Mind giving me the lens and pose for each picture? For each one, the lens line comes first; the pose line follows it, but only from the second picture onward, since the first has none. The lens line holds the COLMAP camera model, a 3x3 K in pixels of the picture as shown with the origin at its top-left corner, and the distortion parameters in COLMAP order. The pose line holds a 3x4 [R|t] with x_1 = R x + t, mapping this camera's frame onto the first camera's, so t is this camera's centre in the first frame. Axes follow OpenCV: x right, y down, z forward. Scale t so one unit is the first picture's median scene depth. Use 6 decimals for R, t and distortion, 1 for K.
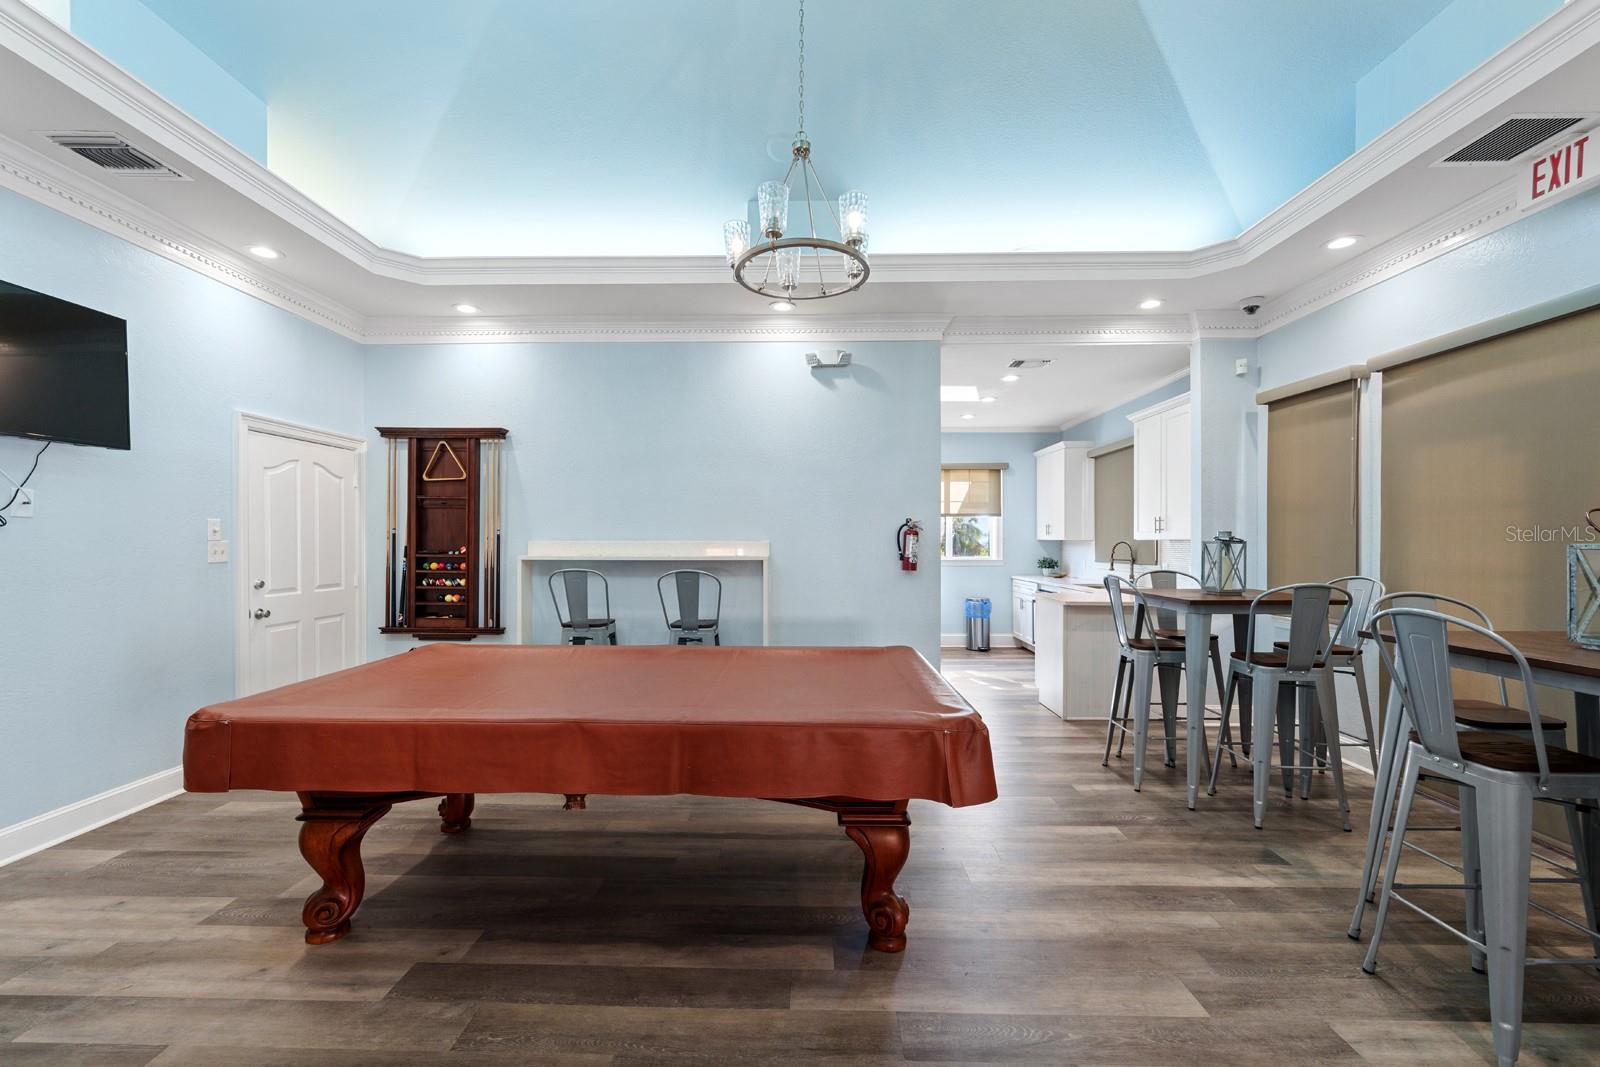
lens RADIAL K [[660.2, 0, 799.2], [0, 660.2, 541.6], [0, 0, 1]] dist [-0.000880, -0.000047]
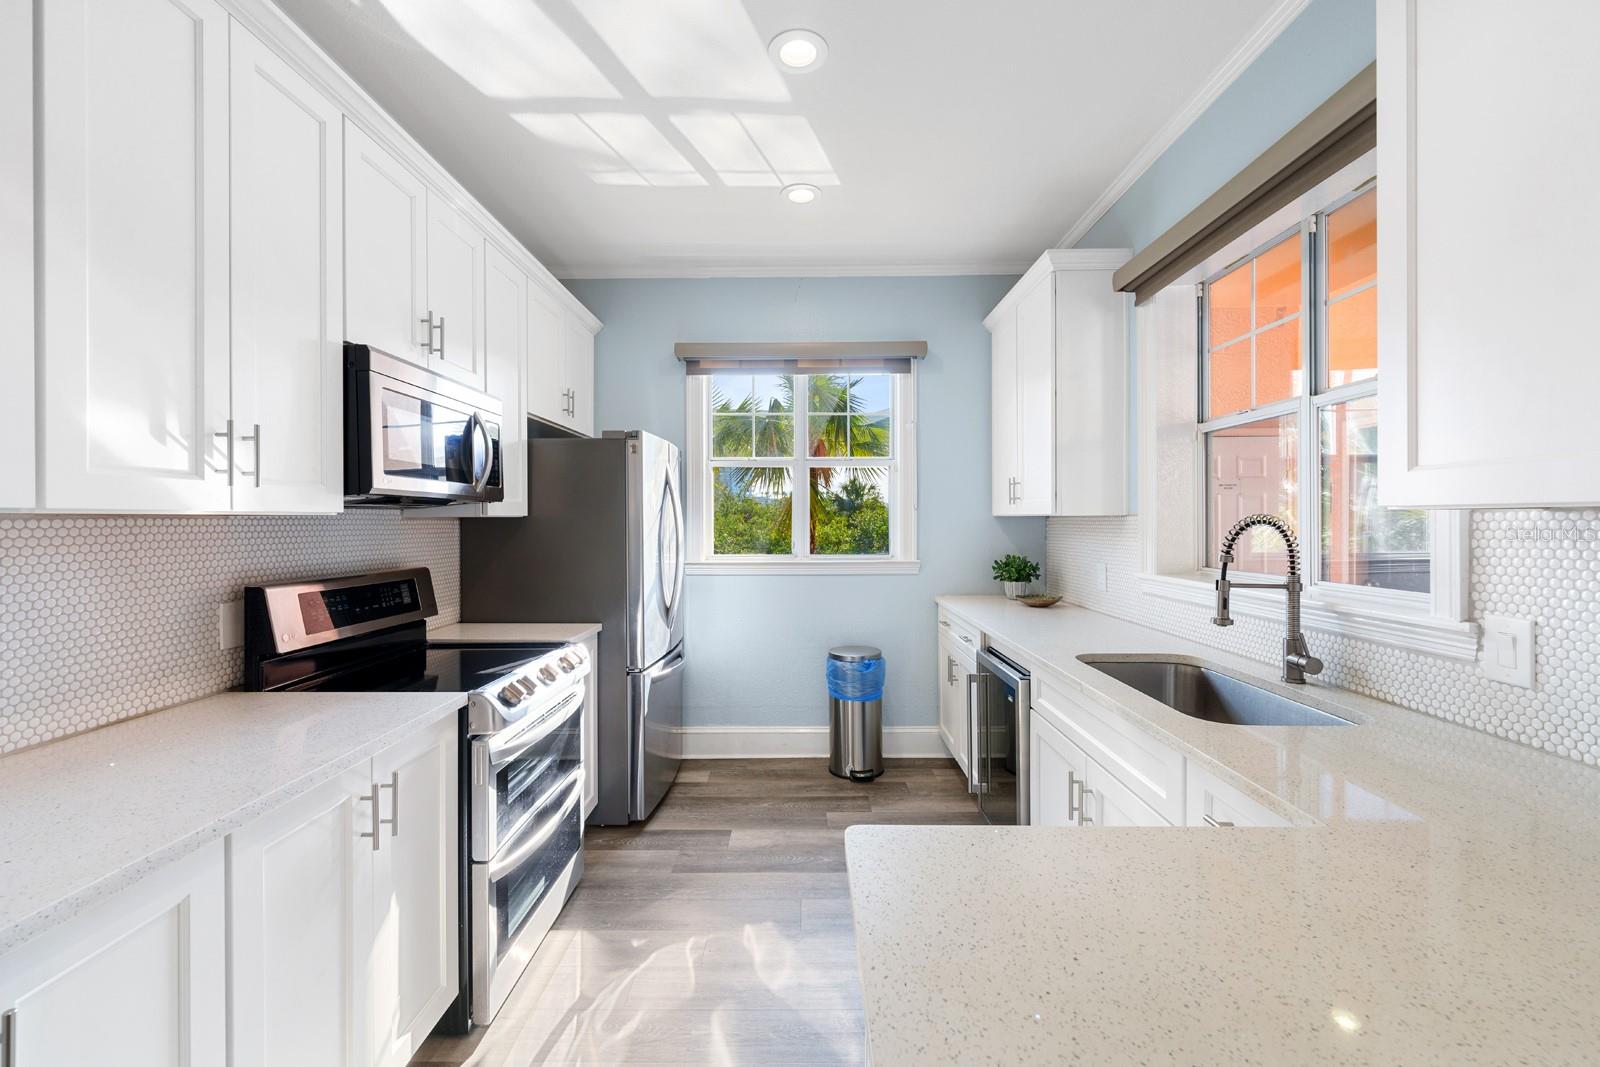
lens RADIAL K [[660.2, 0, 800.0], [0, 660.2, 525.5], [0, 0, 1]] dist [-0.000880, -0.000047]
pose [[0.999792, -0.000746, 0.020393, 0.226682], [0.000700, 0.999997, 0.002234, 0.002908], [-0.020395, -0.002219, 0.999790, 0.569197]]
